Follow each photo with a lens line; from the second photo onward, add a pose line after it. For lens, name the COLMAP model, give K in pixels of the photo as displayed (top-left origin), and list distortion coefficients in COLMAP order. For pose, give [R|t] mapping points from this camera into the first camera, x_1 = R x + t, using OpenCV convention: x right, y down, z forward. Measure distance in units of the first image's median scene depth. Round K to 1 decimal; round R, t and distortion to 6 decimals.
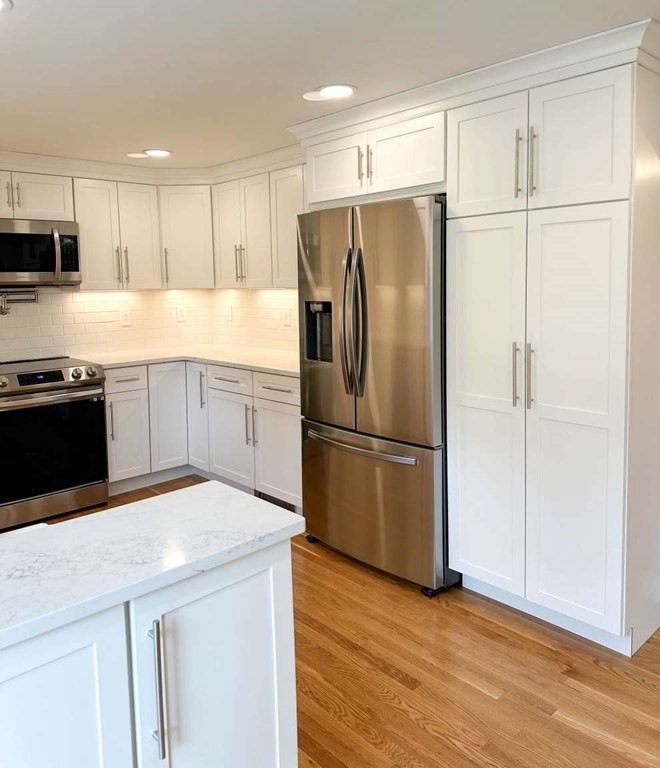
lens RADIAL K [[614.8, 0, 326.9], [0, 614.8, 326.0], [0, 0, 1]] dist [0.112849, -0.175290]
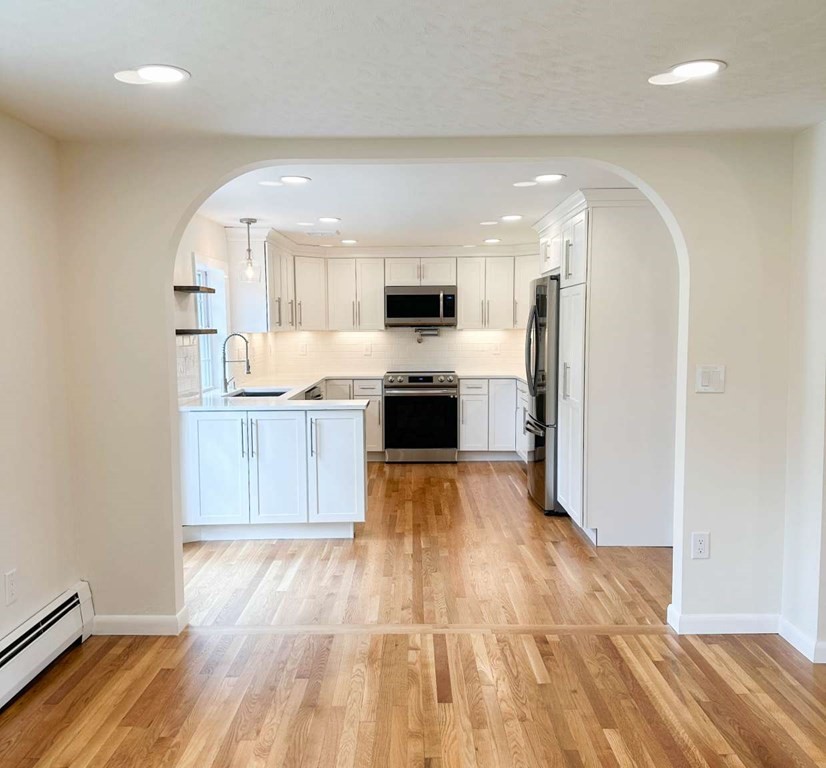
lens RADIAL K [[754.3, 0, 413.1], [0, 754.3, 409.2], [0, 0, 1]] dist [0.002011, 0.000153]
pose [[0.737362, 0.088441, -0.669683, 0.900981], [-0.057268, 0.996007, 0.068481, 0.022721], [0.673066, -0.012143, 0.739483, -0.538362]]
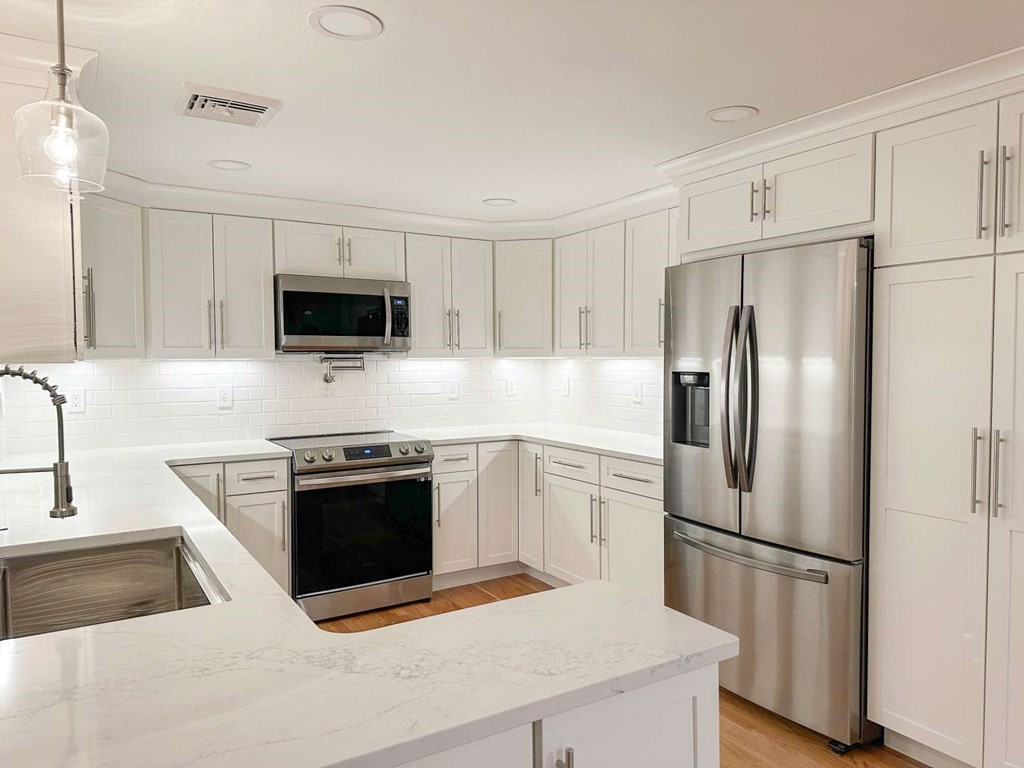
lens RADIAL K [[715.3, 0, 519.9], [0, 715.3, 385.8], [0, 0, 1]] dist [0.114684, -0.156369]
pose [[0.982614, 0.022060, -0.184347, -0.050589], [-0.027658, 0.999229, -0.027852, 0.009280], [0.183590, 0.032466, 0.982467, 0.014975]]
